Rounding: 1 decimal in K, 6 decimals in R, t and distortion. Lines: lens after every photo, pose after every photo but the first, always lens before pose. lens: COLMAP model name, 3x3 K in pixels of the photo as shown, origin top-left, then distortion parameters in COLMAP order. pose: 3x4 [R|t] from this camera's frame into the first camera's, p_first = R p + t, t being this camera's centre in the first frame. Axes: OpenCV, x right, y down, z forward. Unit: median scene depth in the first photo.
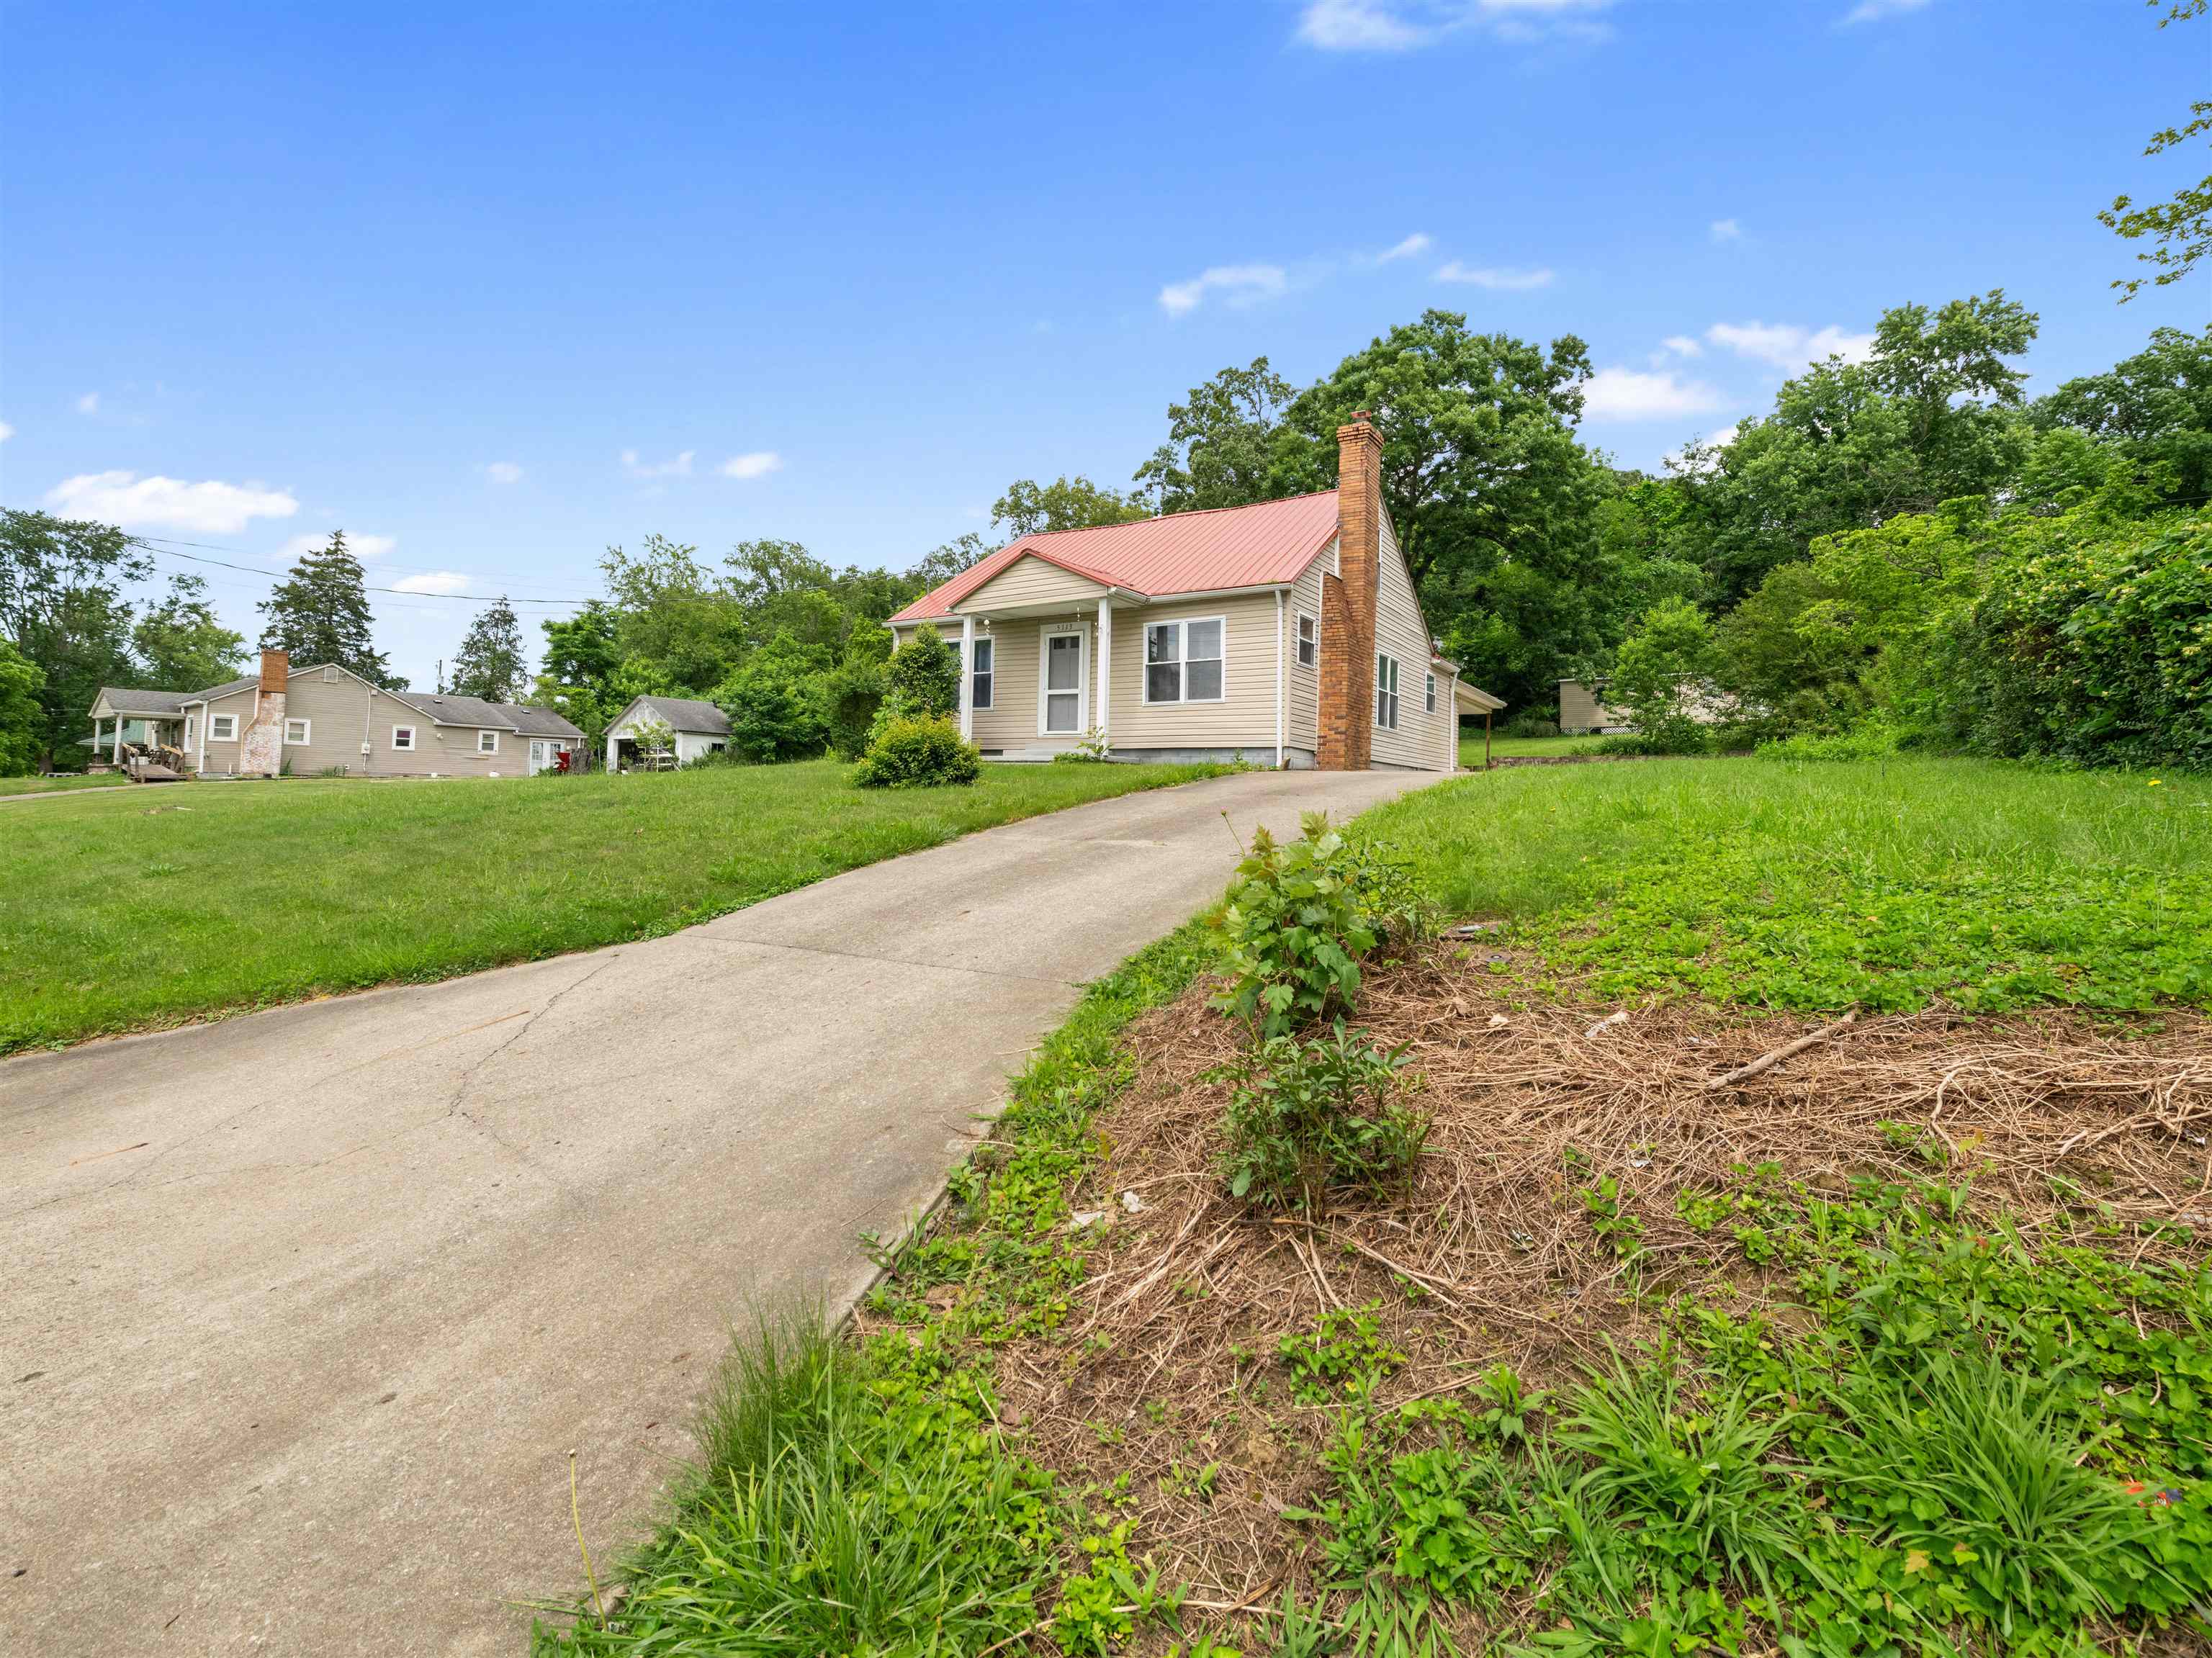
lens RADIAL K [[997.0, 0, 1100.7], [0, 997.0, 767.2], [0, 0, 1]] dist [-0.008939, -0.000291]
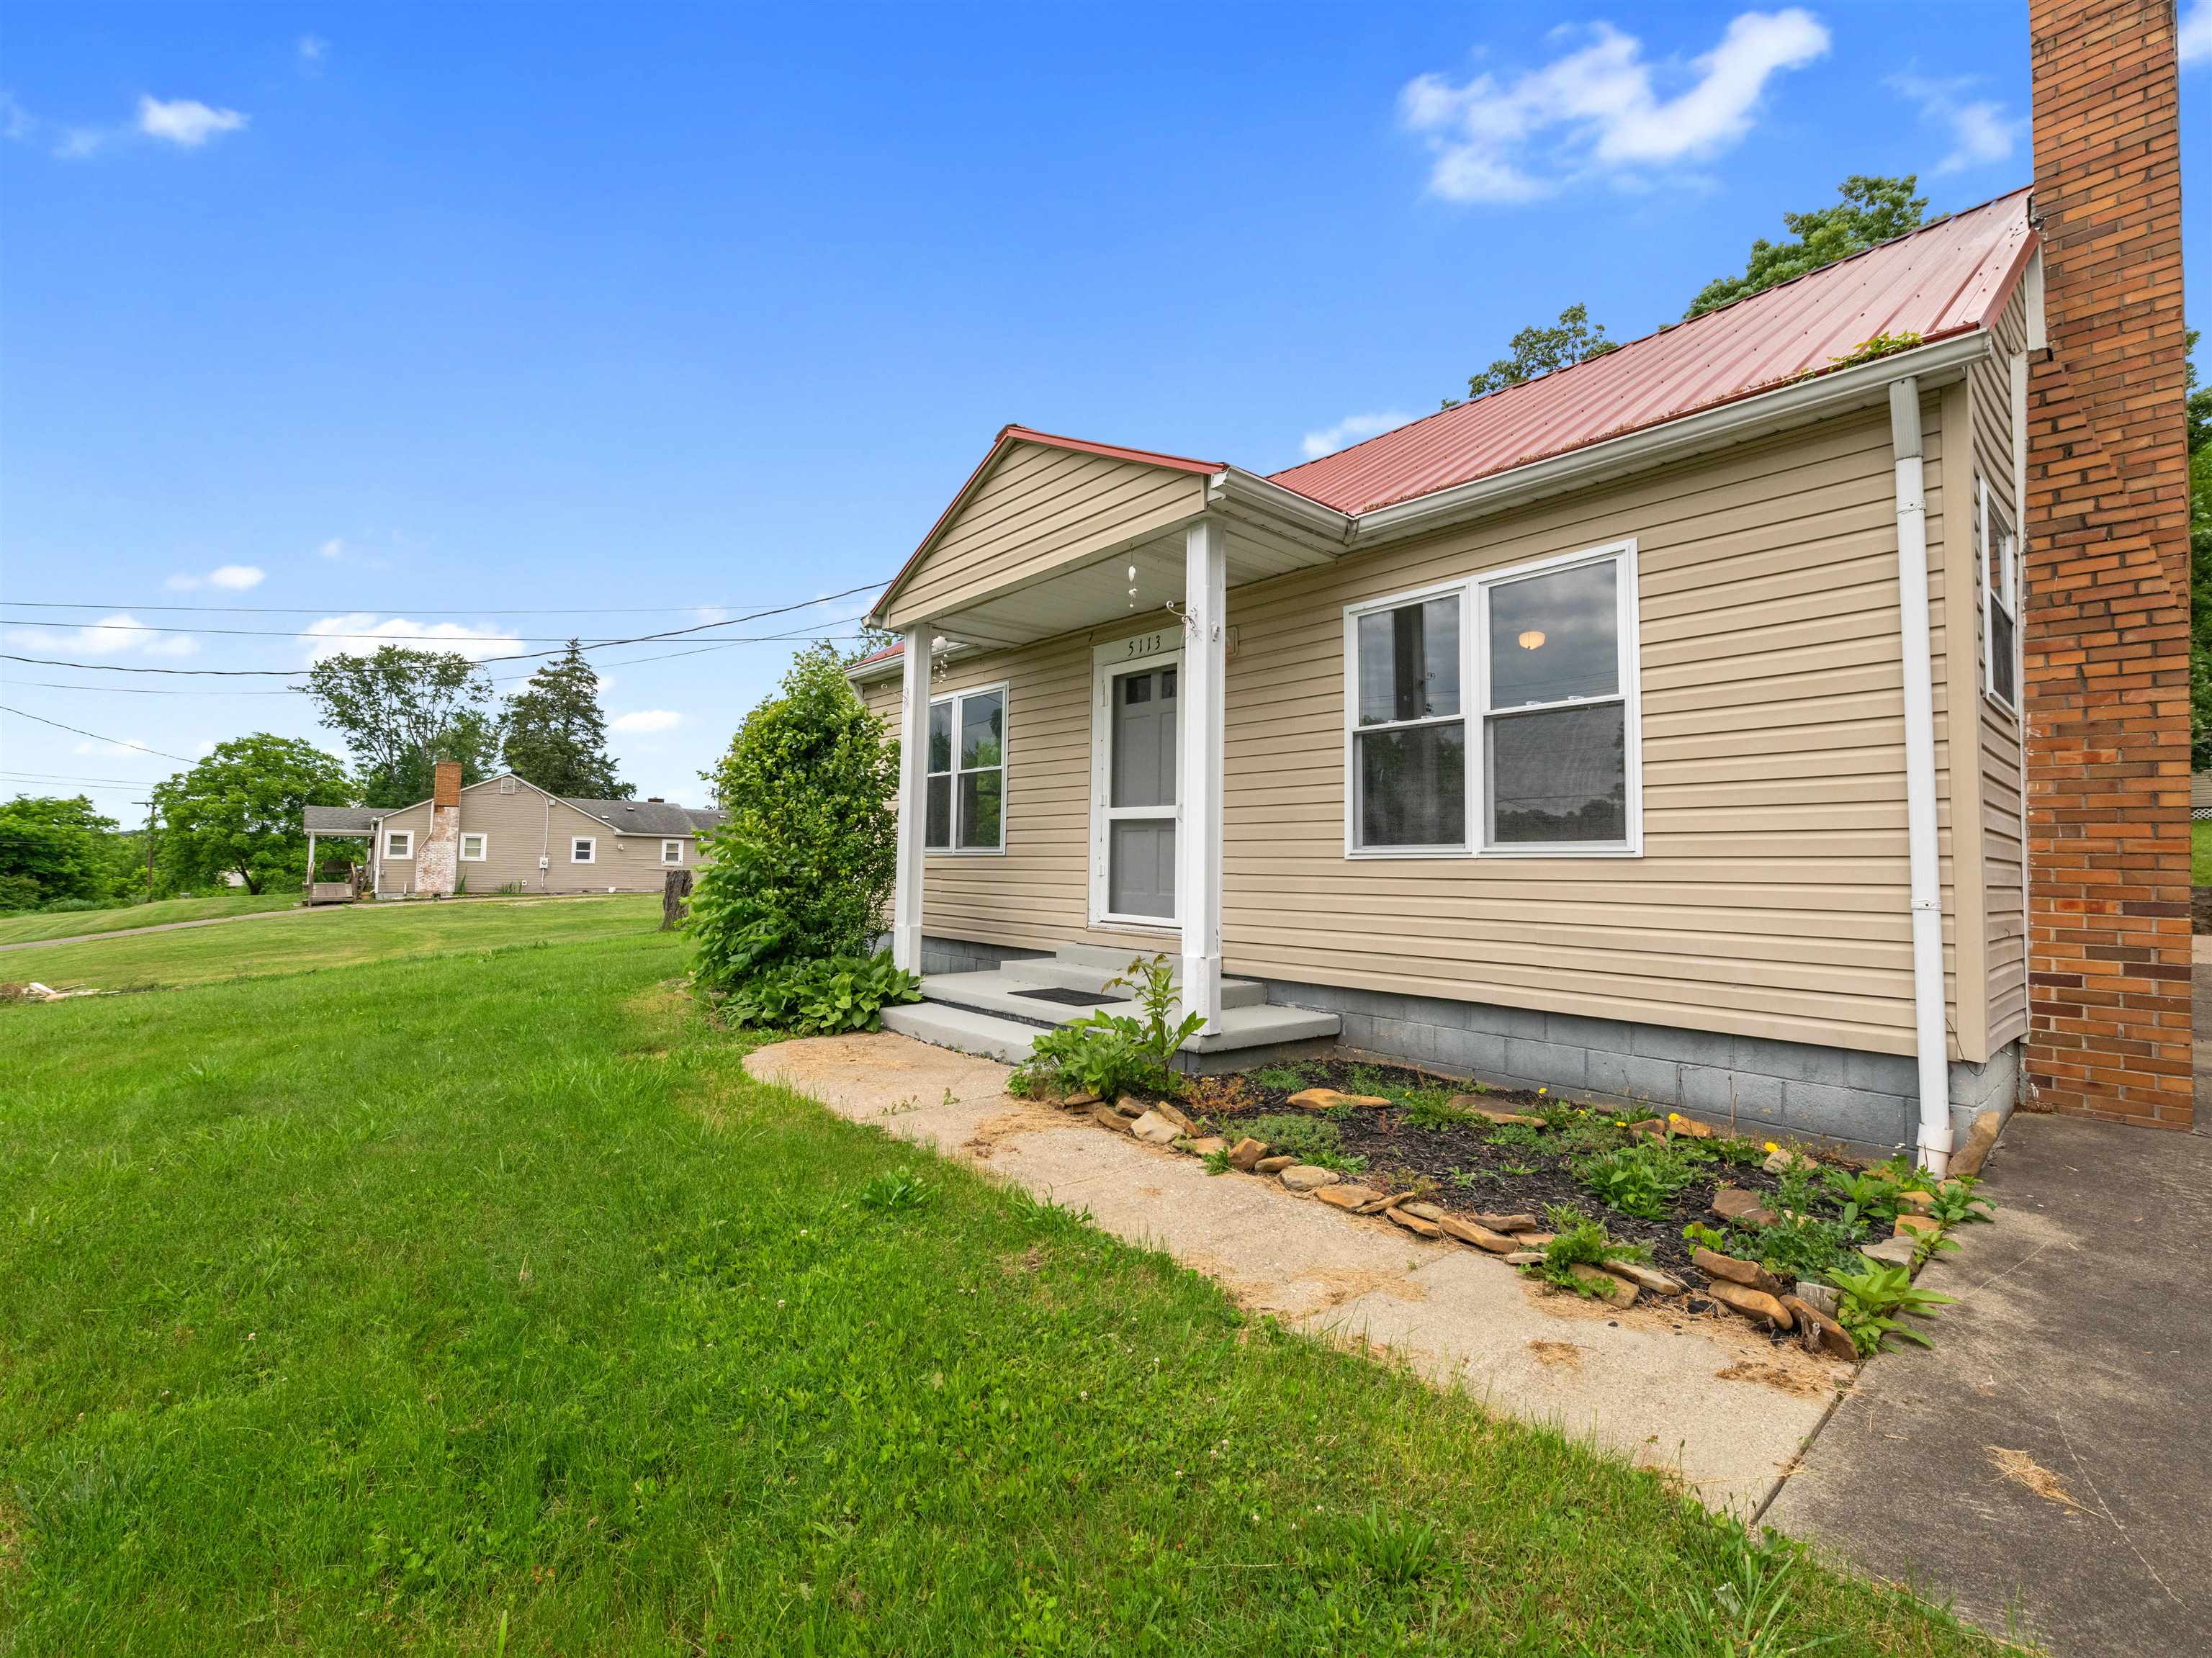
lens RADIAL K [[982.2, 0, 1099.3], [0, 982.2, 823.0], [0, 0, 1]] dist [-0.001505, -0.000576]
pose [[0.960701, -0.019826, -0.276877, 0.019907], [0.012960, 0.999562, -0.026603, -0.024251], [0.277283, 0.021969, 0.960537, 0.247796]]
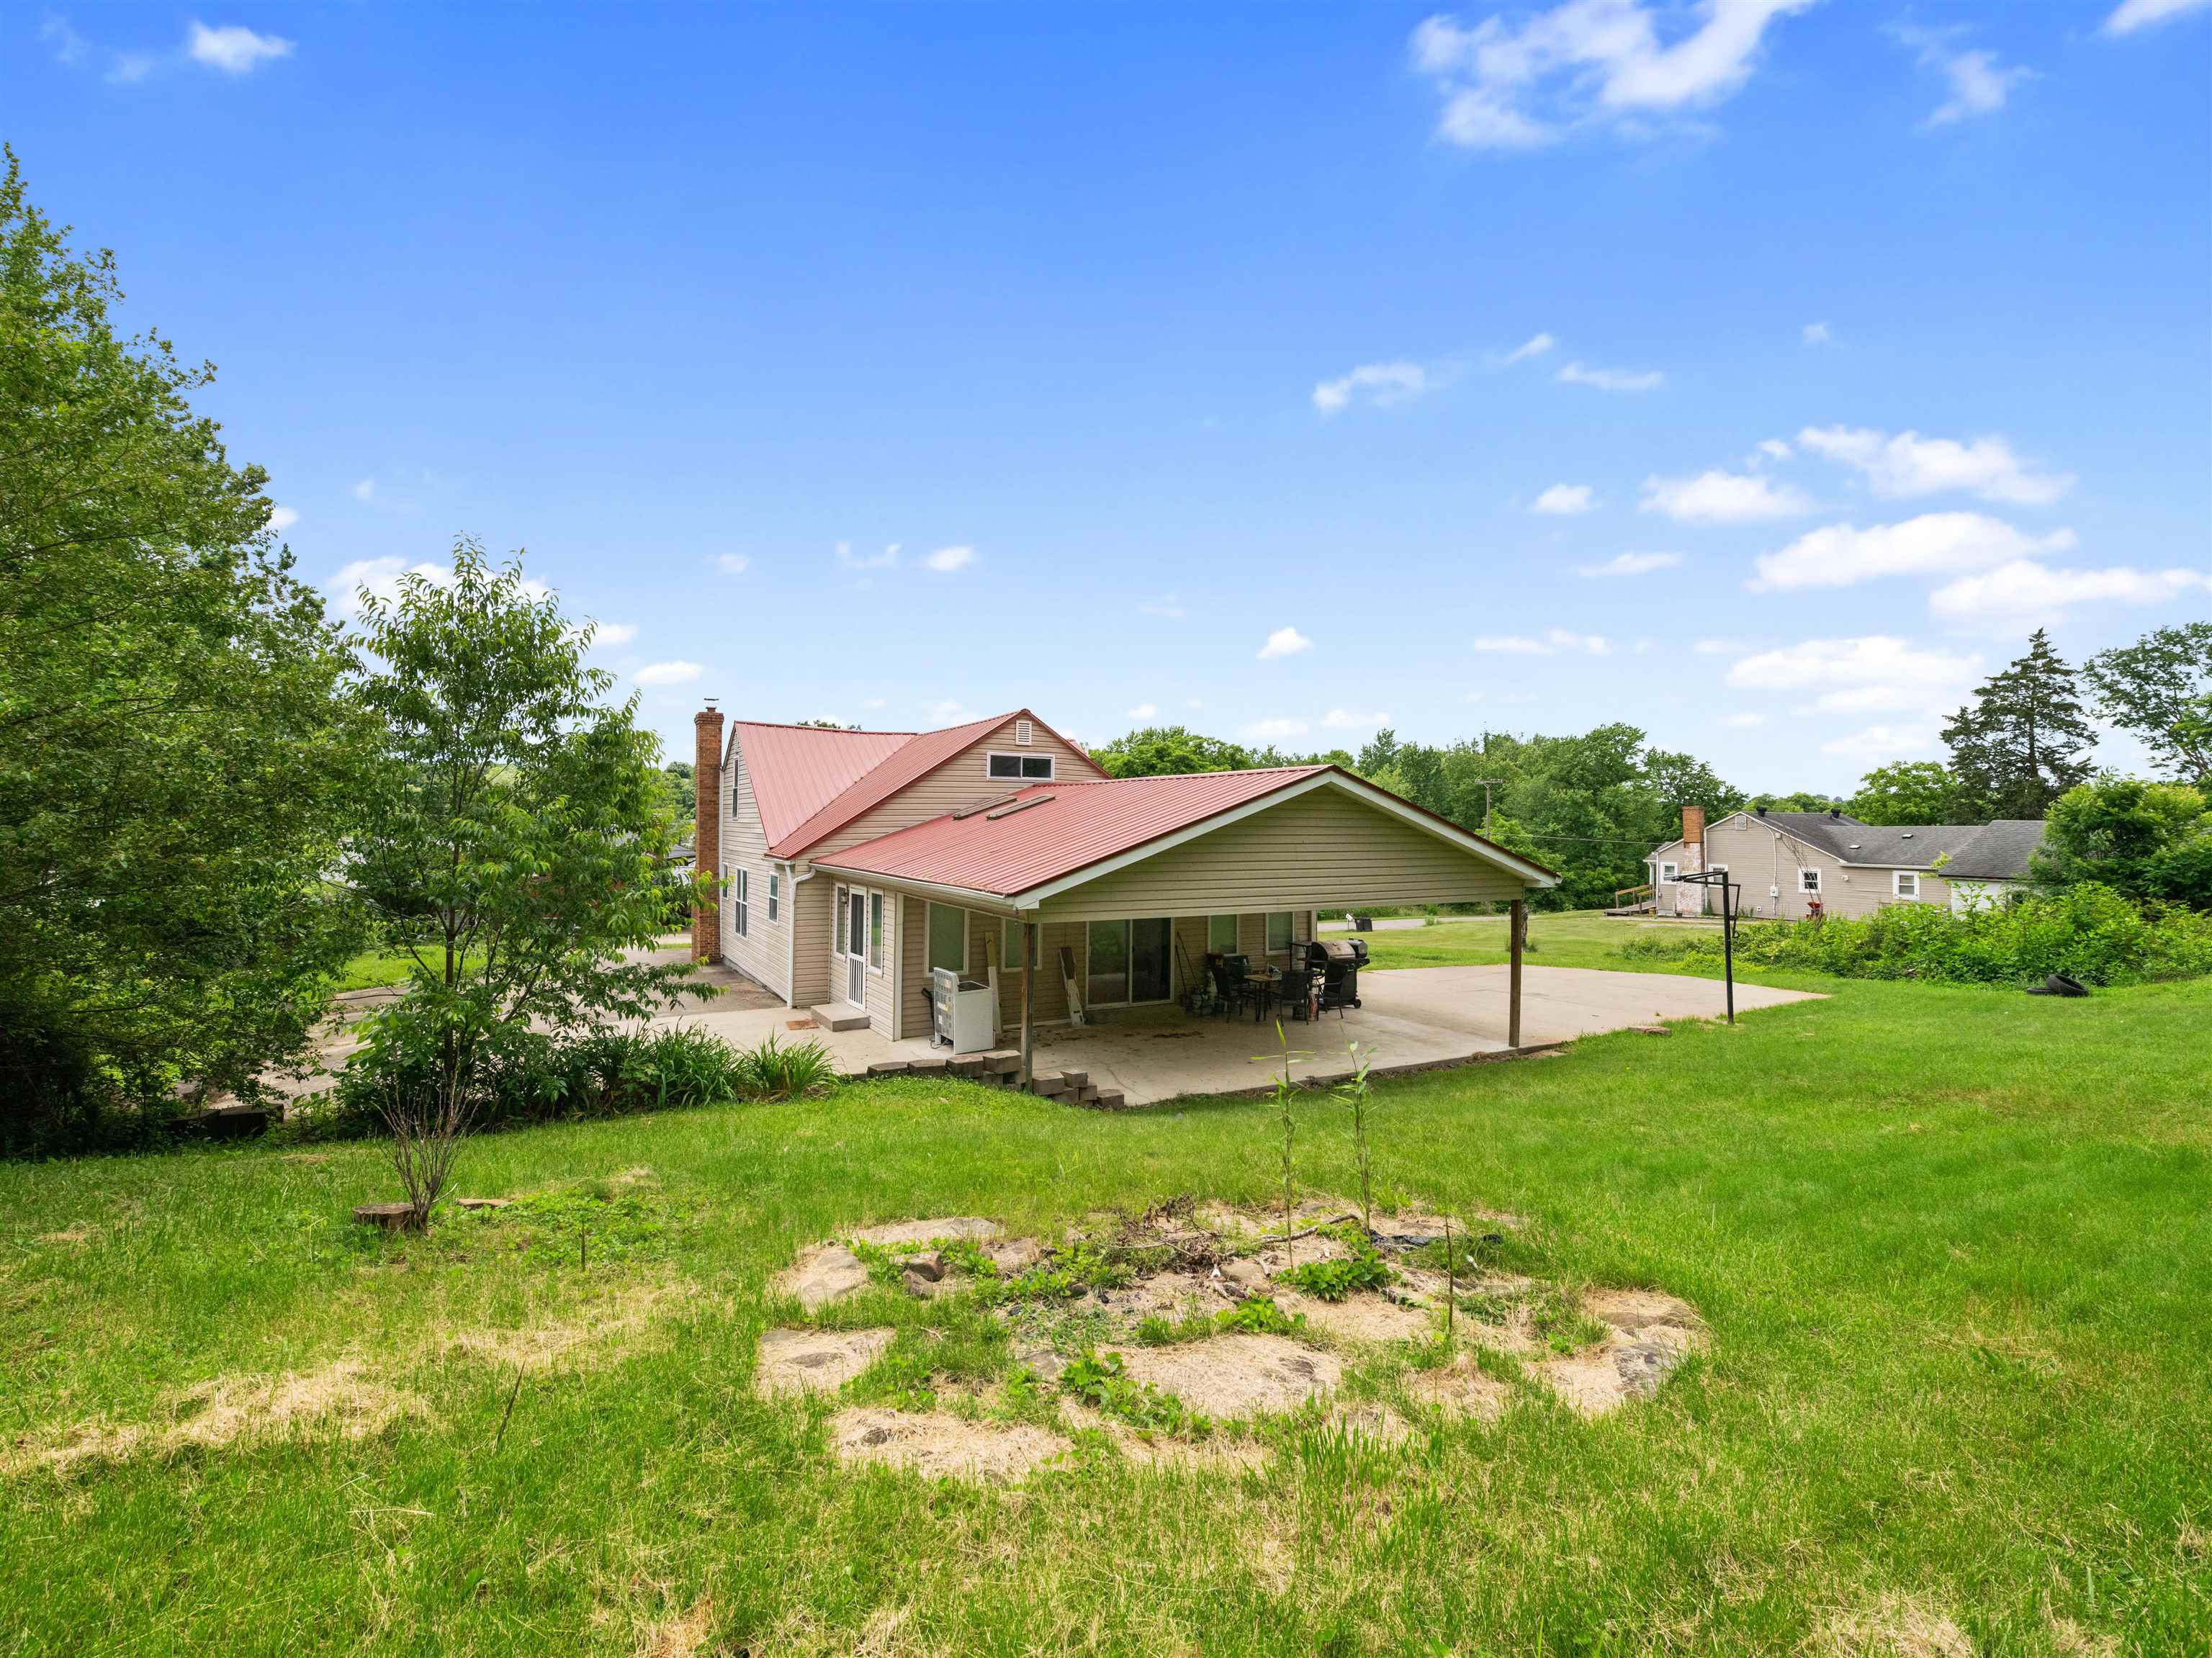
lens RADIAL K [[982.2, 0, 1099.3], [0, 982.2, 823.0], [0, 0, 1]] dist [-0.001505, -0.000576]
pose [[-0.467576, -0.033530, -0.883316, 0.474266], [0.007828, 0.999084, -0.042069, -0.050798], [0.883918, -0.026585, -0.466886, 0.837529]]
